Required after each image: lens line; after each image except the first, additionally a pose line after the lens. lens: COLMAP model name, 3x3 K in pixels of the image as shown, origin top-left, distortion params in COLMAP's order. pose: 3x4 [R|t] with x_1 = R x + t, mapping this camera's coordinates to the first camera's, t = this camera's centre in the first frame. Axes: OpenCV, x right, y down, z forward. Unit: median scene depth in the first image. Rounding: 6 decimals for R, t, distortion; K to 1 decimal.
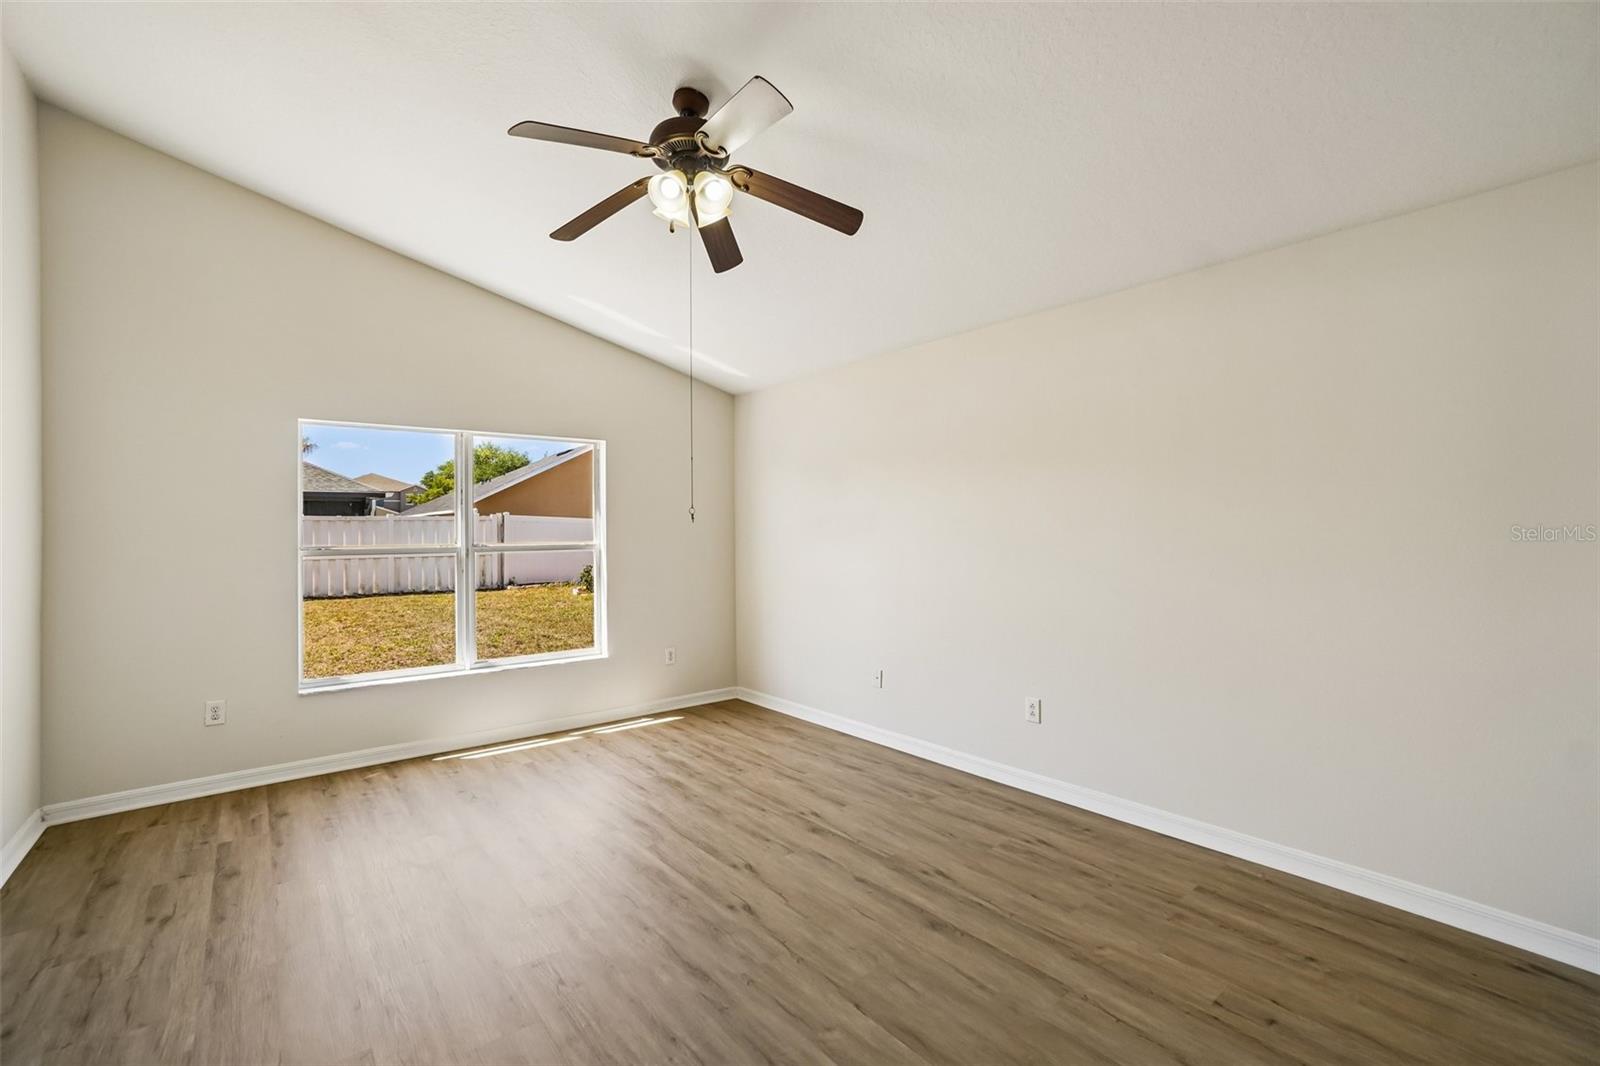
lens RADIAL K [[700.9, 0, 802.7], [0, 700.9, 521.8], [0, 0, 1]] dist [-0.054567, 0.025022]
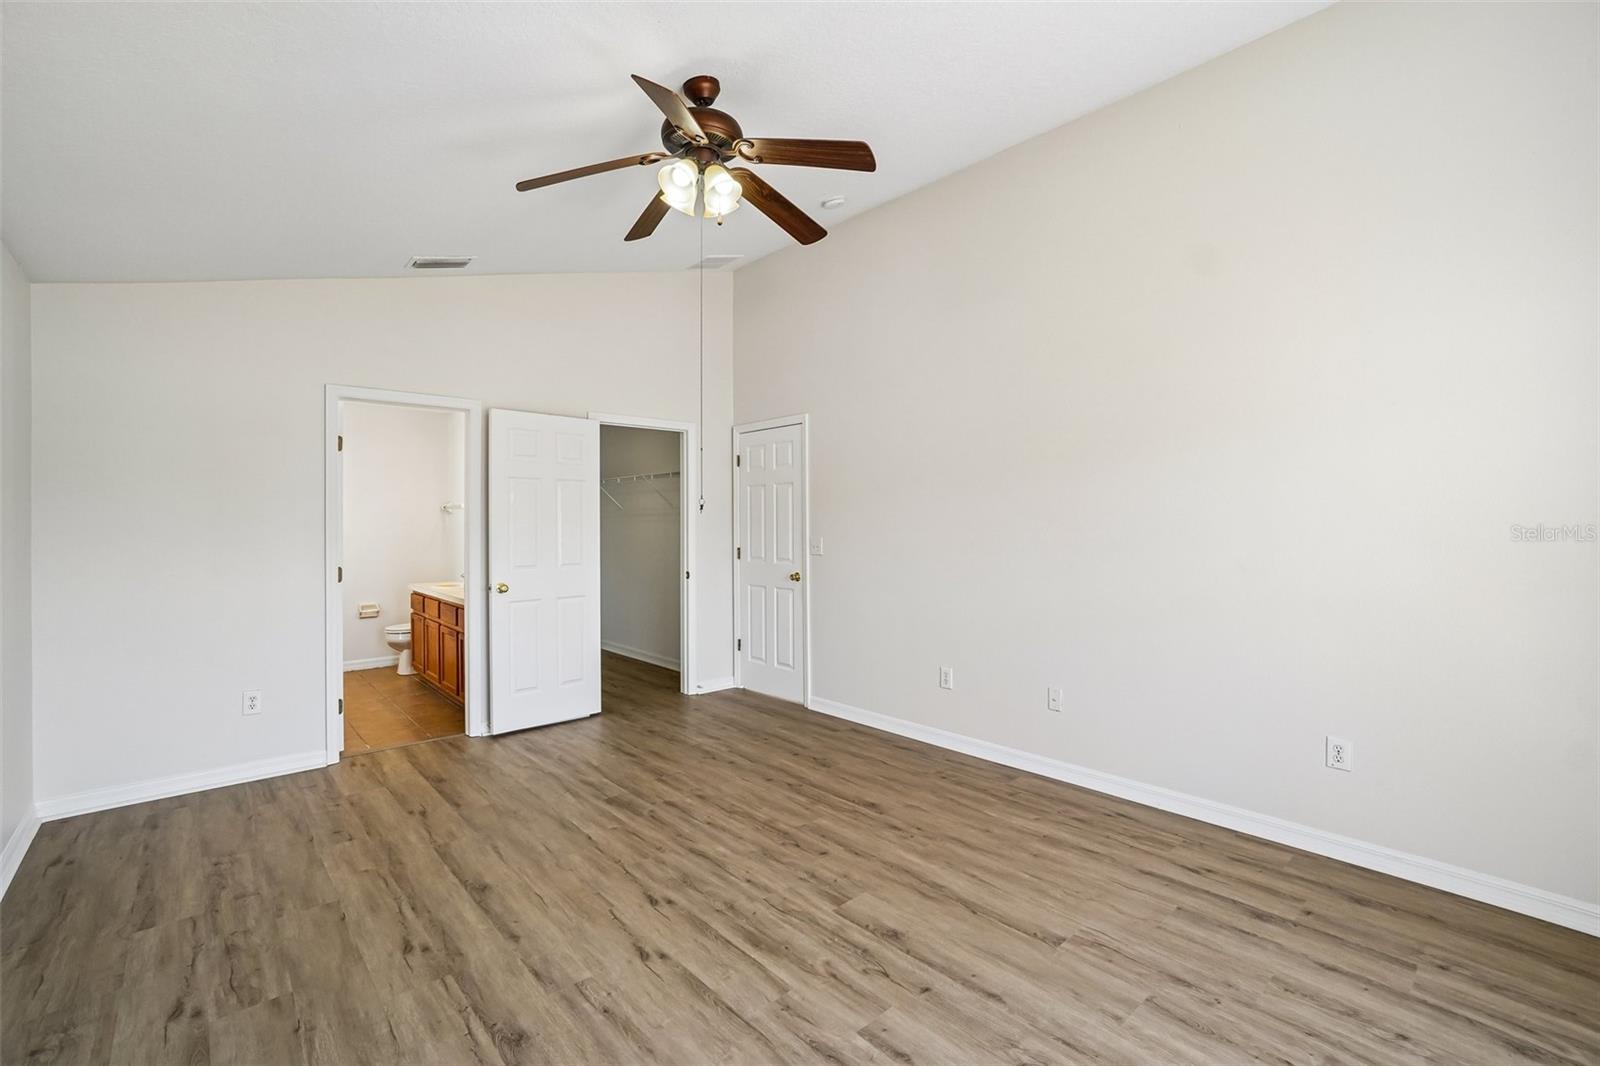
lens RADIAL K [[700.9, 0, 802.7], [0, 700.9, 521.8], [0, 0, 1]] dist [-0.054567, 0.025022]
pose [[-0.998390, 0.012950, -0.055222, -0.202618], [0.013594, 0.999844, -0.011299, 0.021877], [0.055068, -0.012032, -0.998410, 1.650575]]
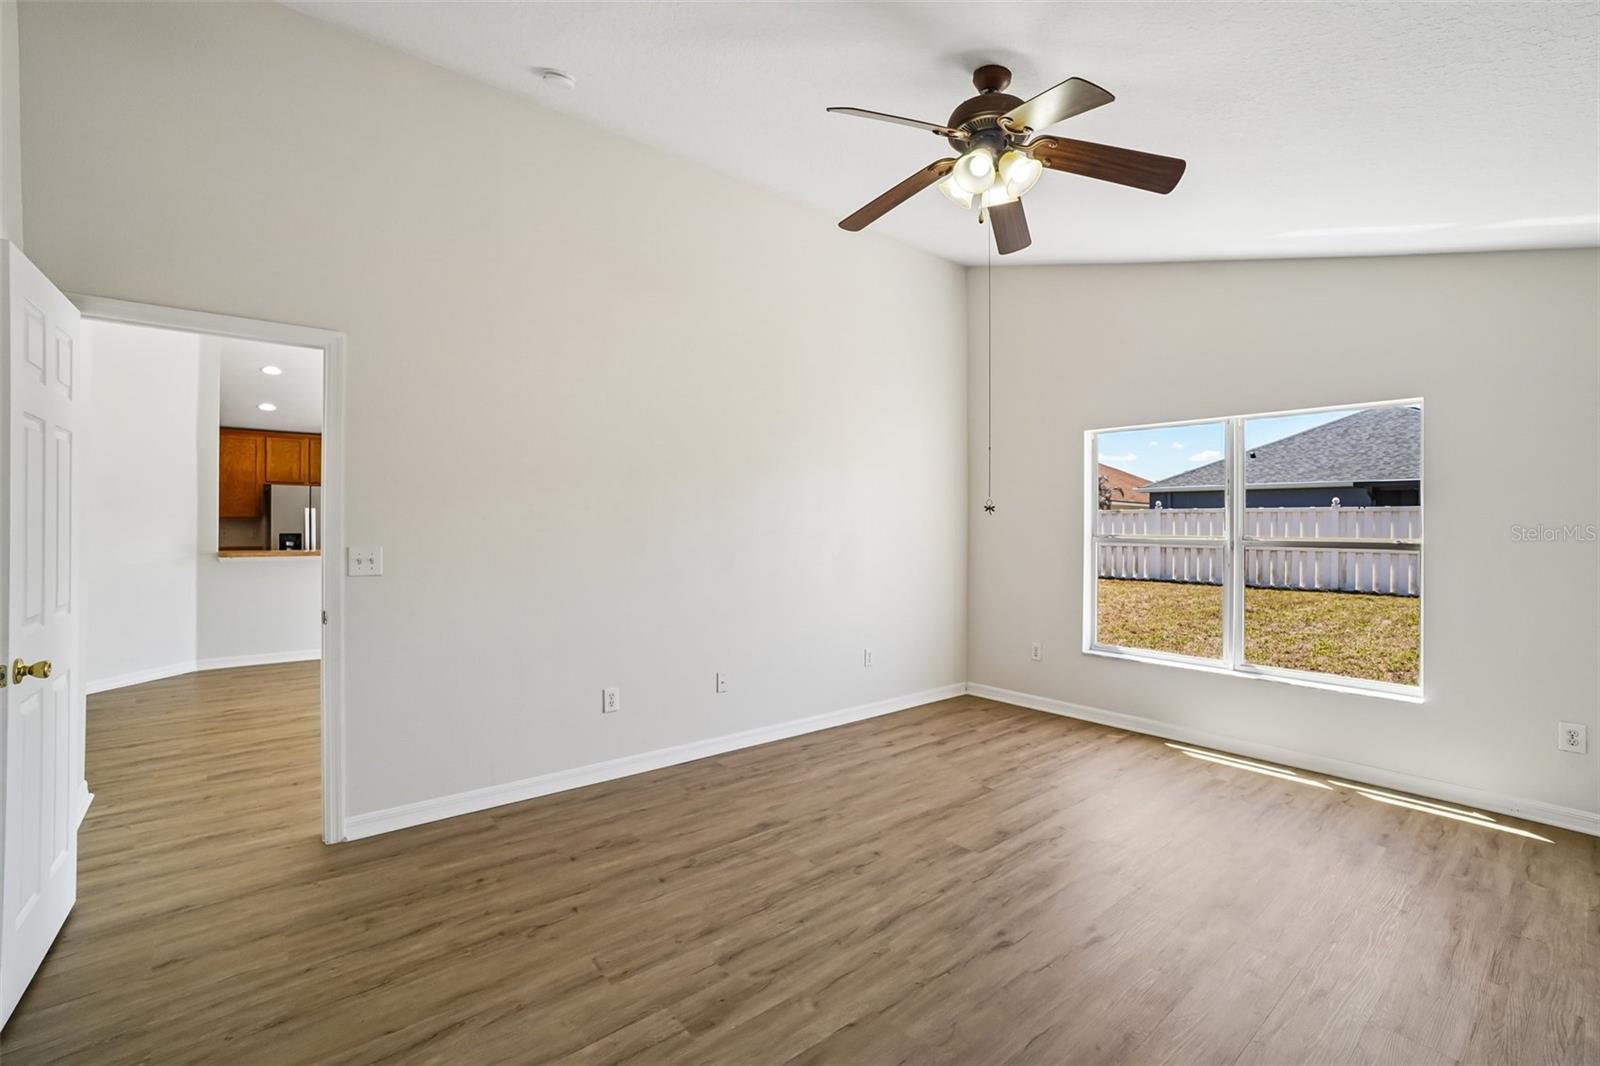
lens RADIAL K [[700.9, 0, 802.7], [0, 700.9, 521.8], [0, 0, 1]] dist [-0.054567, 0.025022]
pose [[0.018189, 0.007648, -0.999805, 0.660259], [0.006087, 0.999951, 0.007759, 0.001135], [0.999816, -0.006227, 0.018142, 0.595286]]
